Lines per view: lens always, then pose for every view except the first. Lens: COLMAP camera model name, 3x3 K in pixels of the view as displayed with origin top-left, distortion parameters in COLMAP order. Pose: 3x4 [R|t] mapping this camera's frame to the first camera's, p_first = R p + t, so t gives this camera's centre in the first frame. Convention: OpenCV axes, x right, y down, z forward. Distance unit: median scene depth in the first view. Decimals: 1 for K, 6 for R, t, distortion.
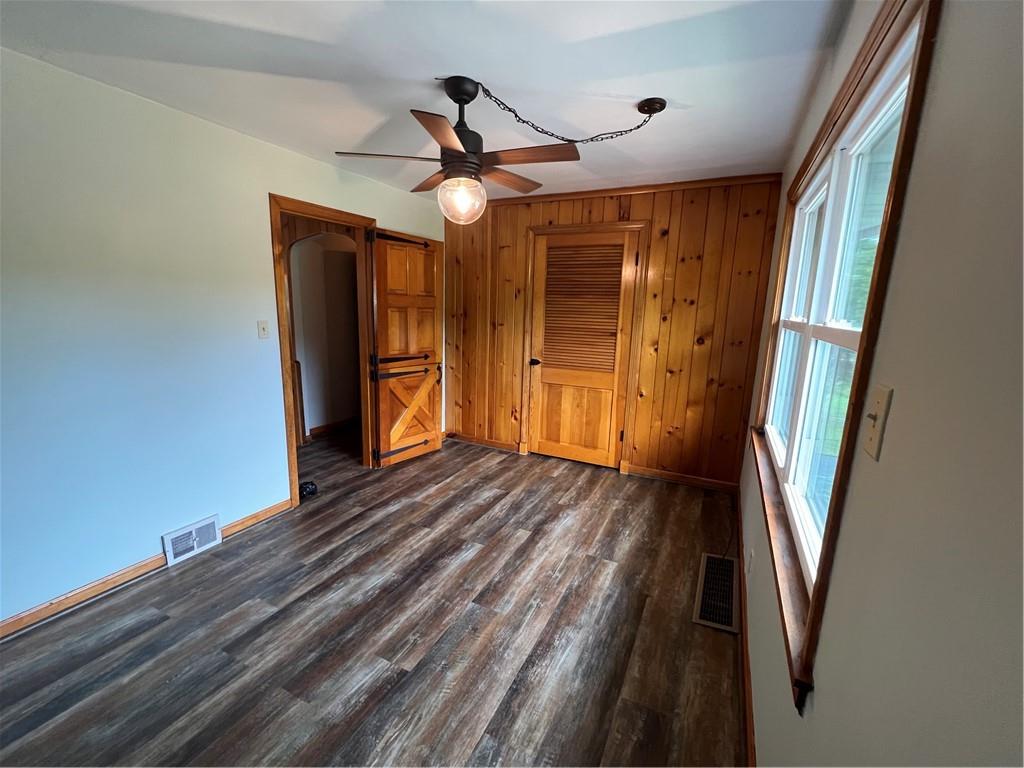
lens RADIAL K [[423.7, 0, 515.3], [0, 423.7, 384.4], [0, 0, 1]] dist [0.000403, -0.000053]
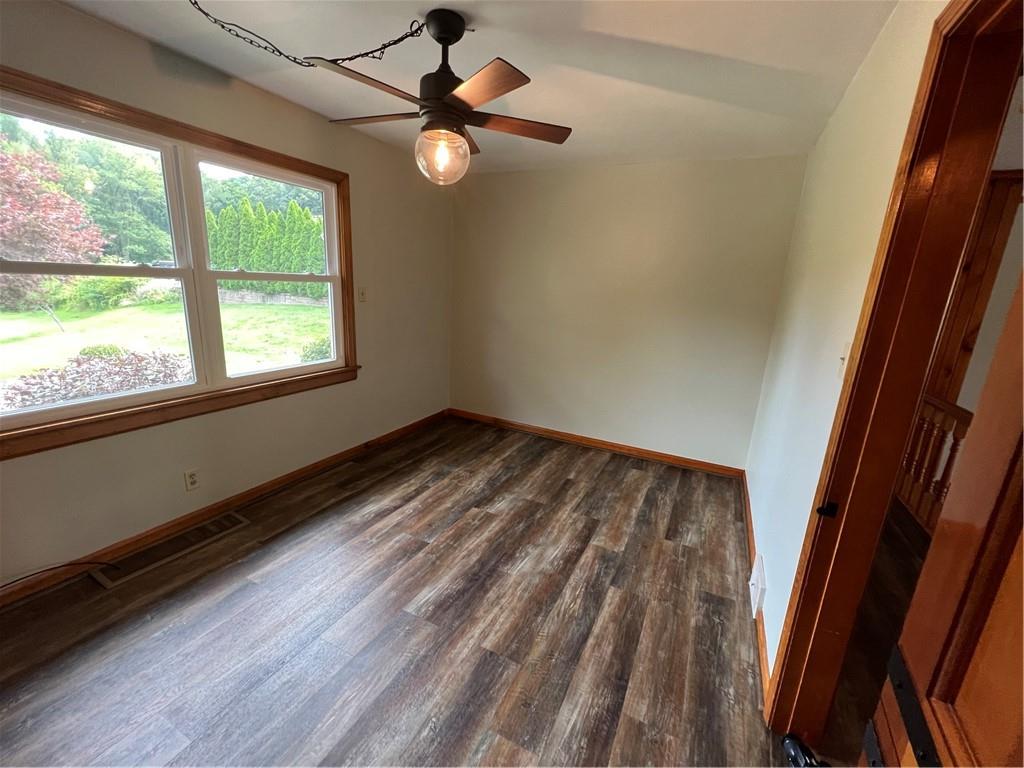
lens RADIAL K [[423.7, 0, 514.2], [0, 423.7, 387.1], [0, 0, 1]] dist [0.000403, -0.000053]
pose [[-0.996825, -0.075833, -0.024255, -0.265744], [-0.079041, 0.905976, 0.415885, -0.344693], [-0.009563, 0.416481, -0.909094, 1.833309]]
